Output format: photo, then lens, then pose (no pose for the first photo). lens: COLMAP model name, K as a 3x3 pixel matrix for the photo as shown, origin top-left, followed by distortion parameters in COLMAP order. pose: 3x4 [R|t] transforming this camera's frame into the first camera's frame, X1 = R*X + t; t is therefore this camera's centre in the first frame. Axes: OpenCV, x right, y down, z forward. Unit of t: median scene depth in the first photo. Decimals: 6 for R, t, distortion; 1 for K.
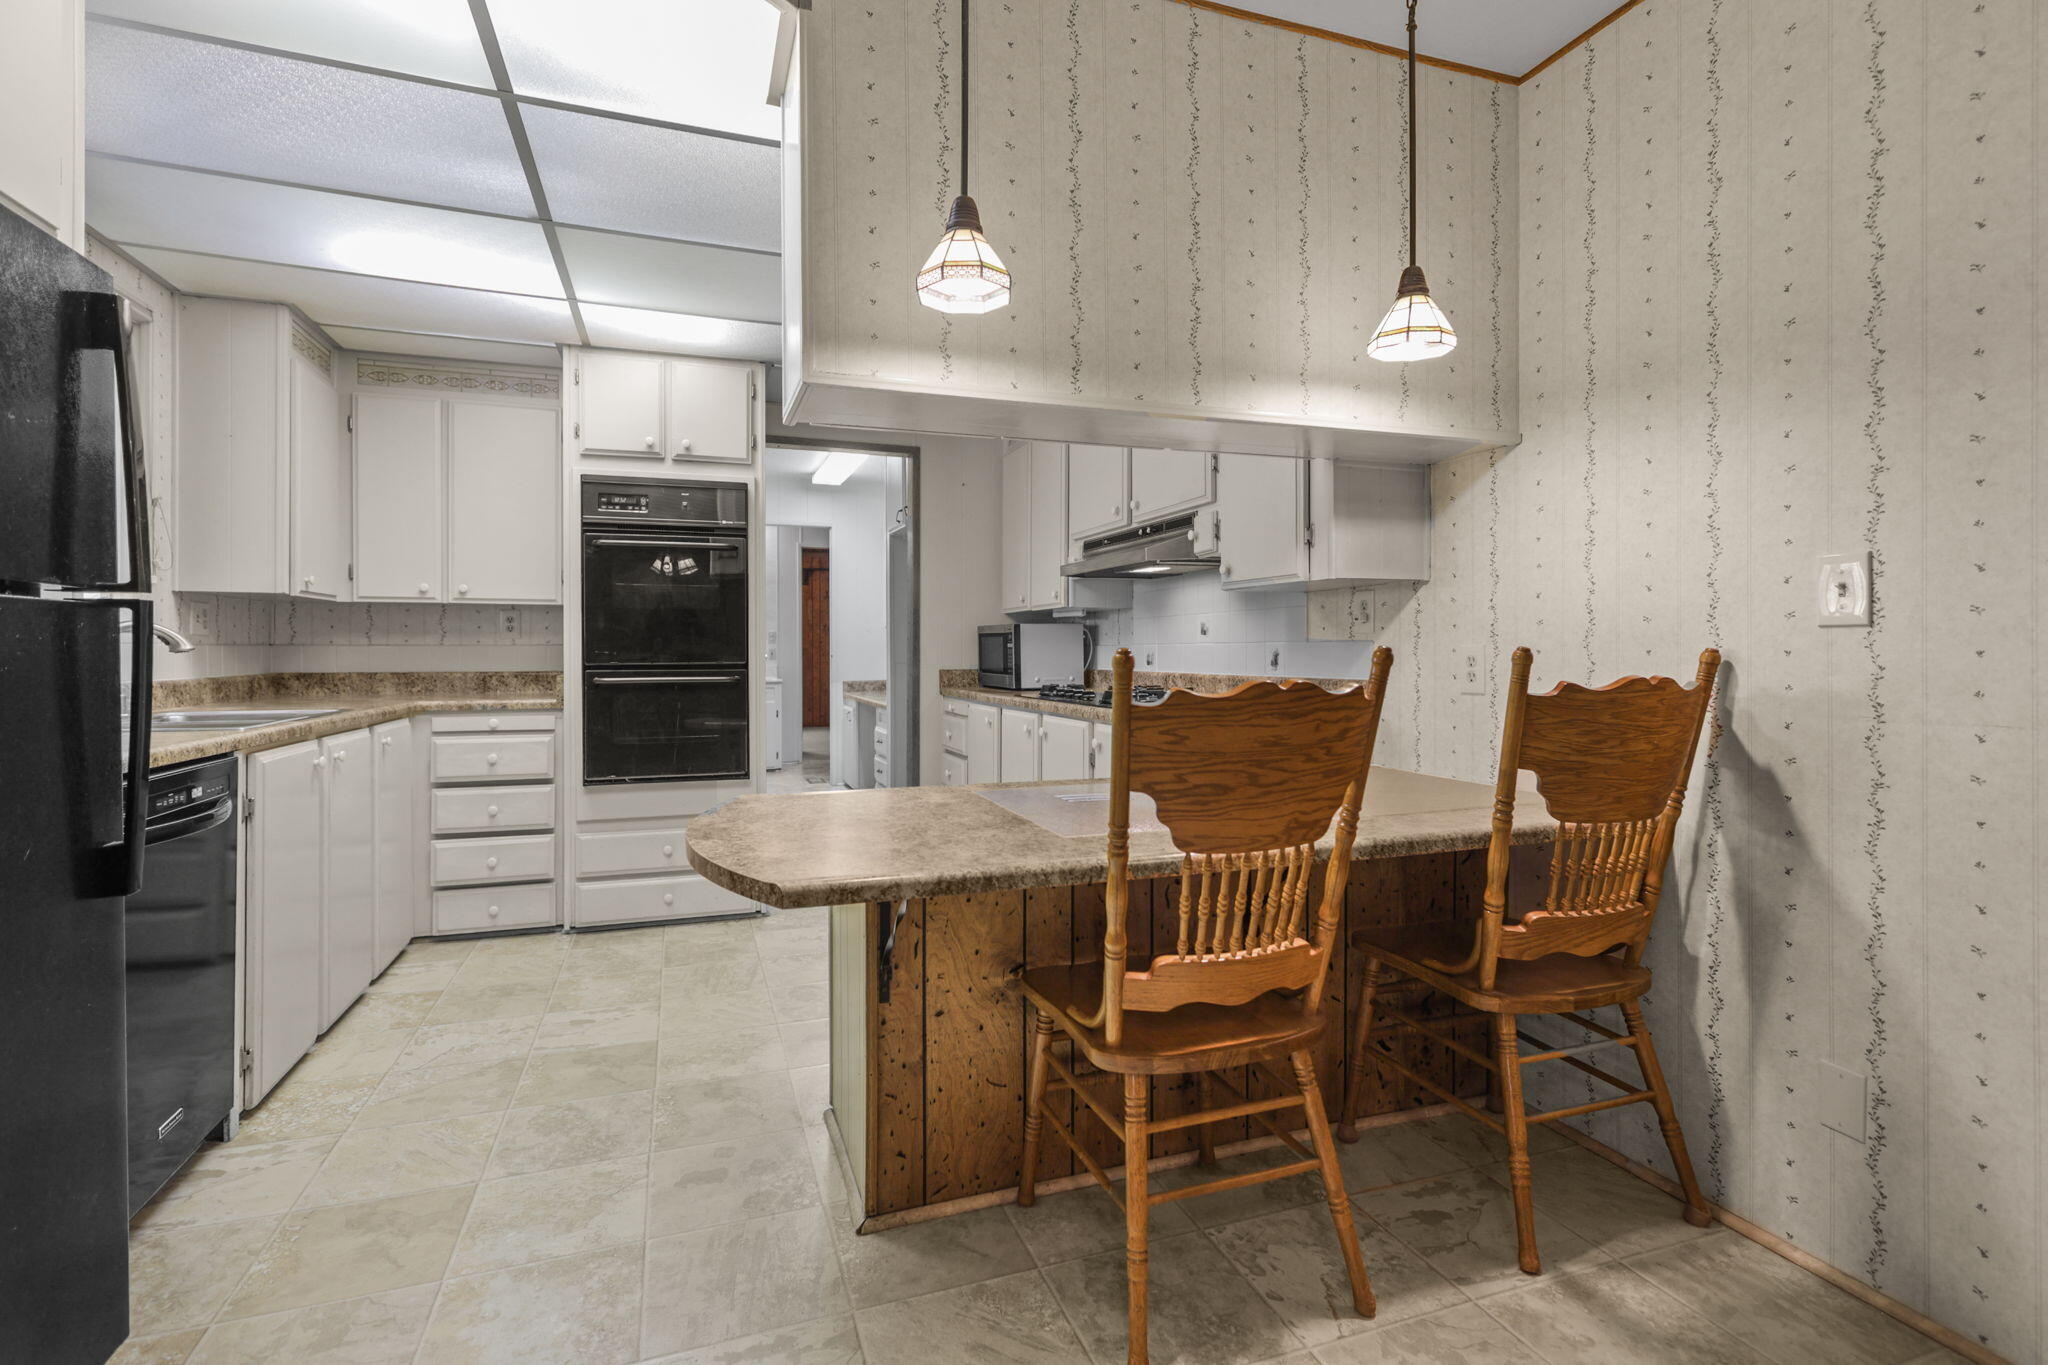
lens RADIAL K [[966.3, 0, 1025.1], [0, 966.3, 671.2], [0, 0, 1]] dist [0.002232, 0.000228]
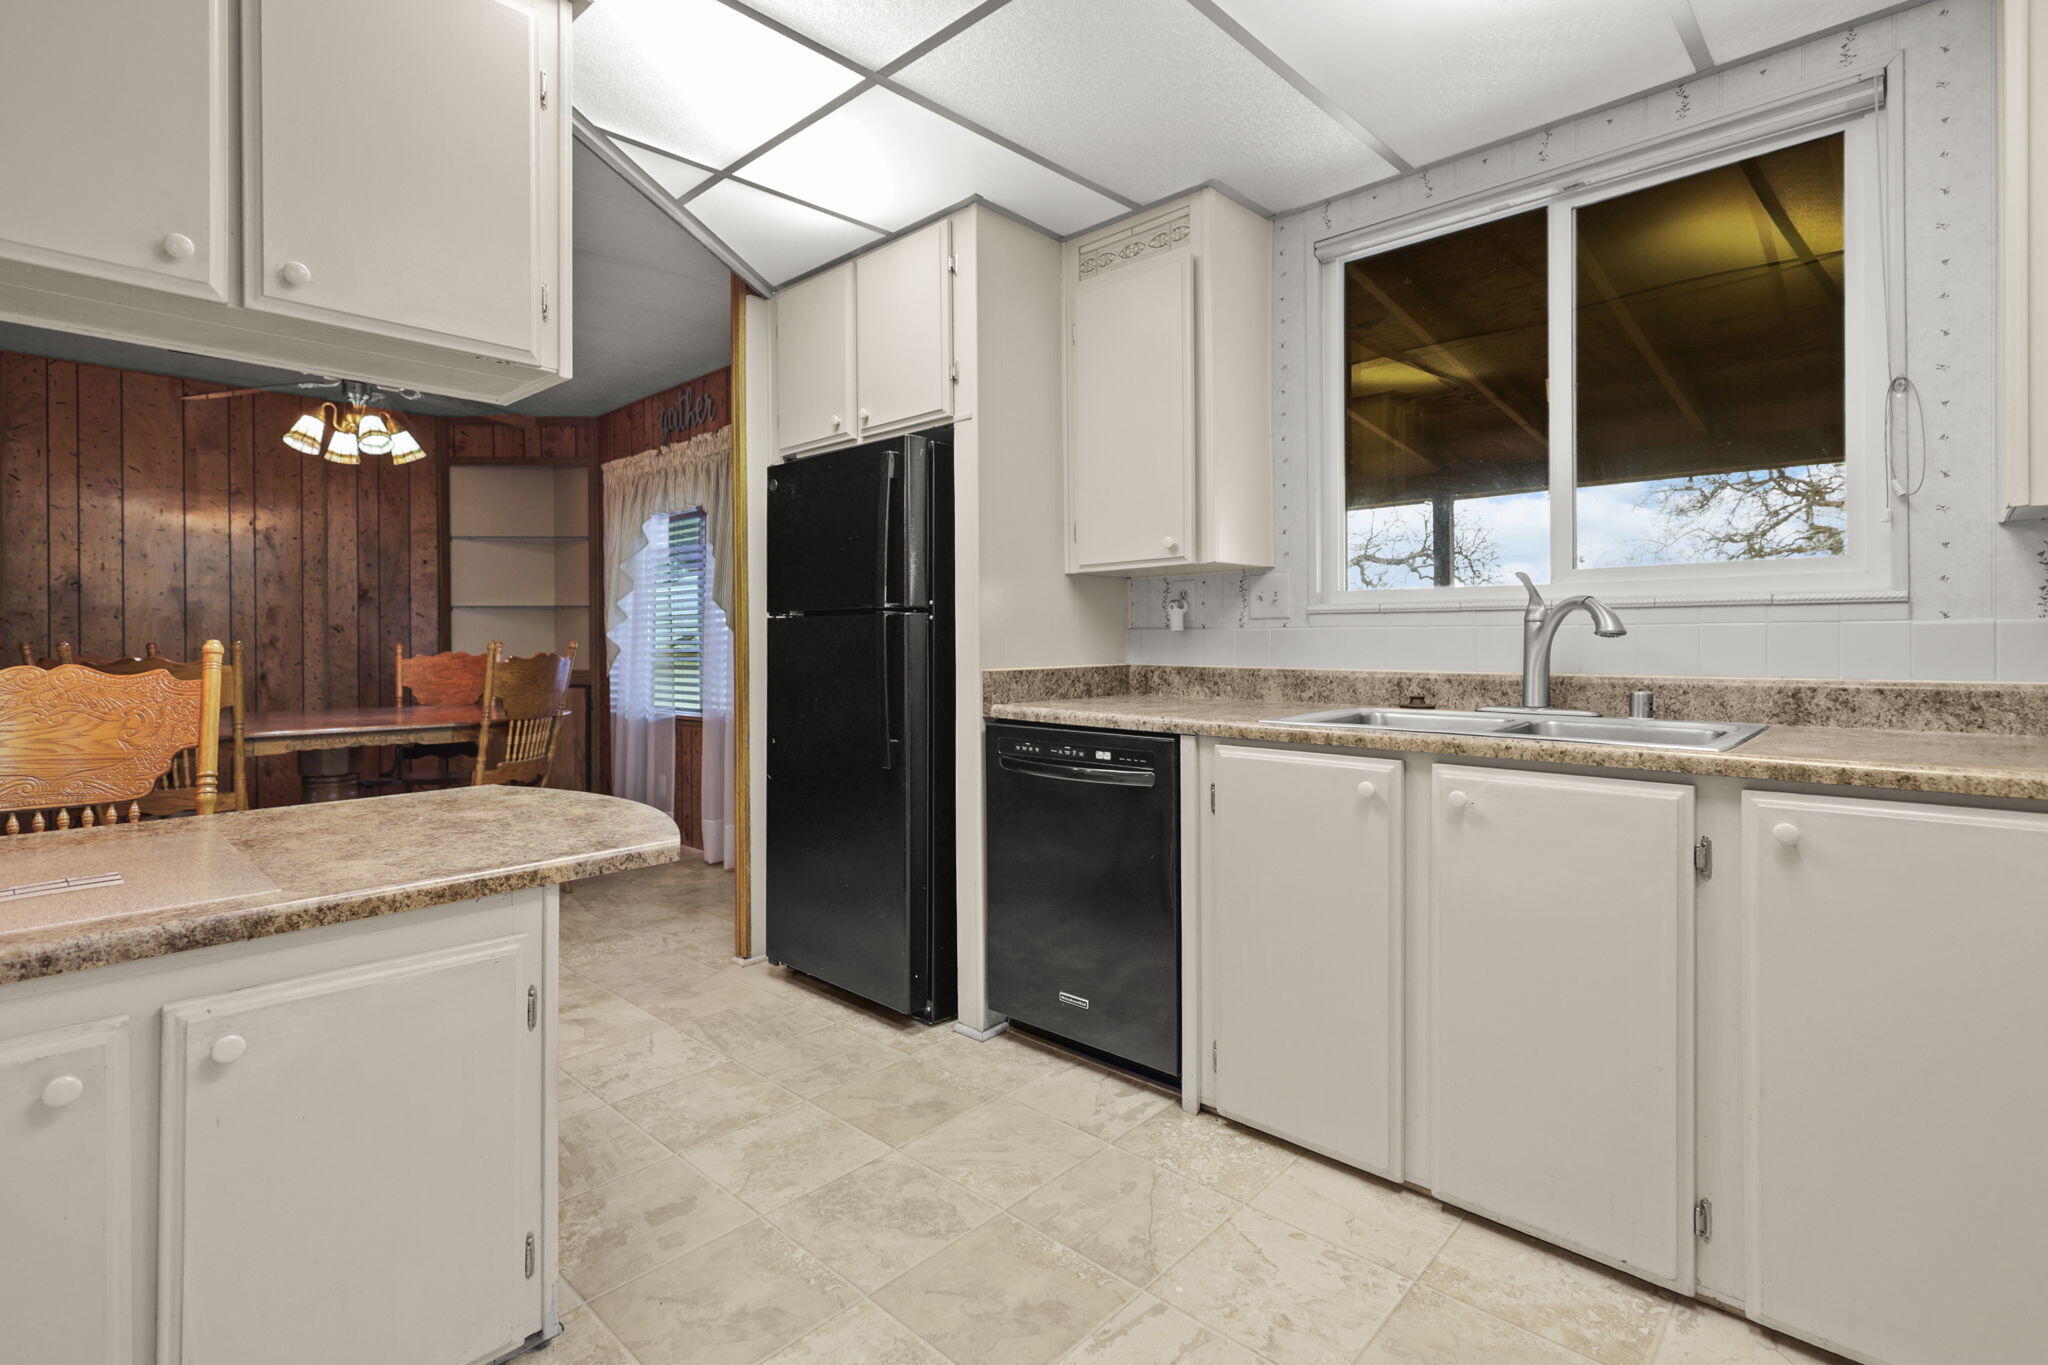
lens RADIAL K [[983.5, 0, 1029.4], [0, 983.5, 641.3], [0, 0, 1]] dist [0.001112, 0.000145]
pose [[-0.892906, 0.004256, -0.450222, -0.187126], [-0.003404, 0.999863, 0.016204, -0.028329], [0.450230, 0.016002, -0.892769, 1.695181]]
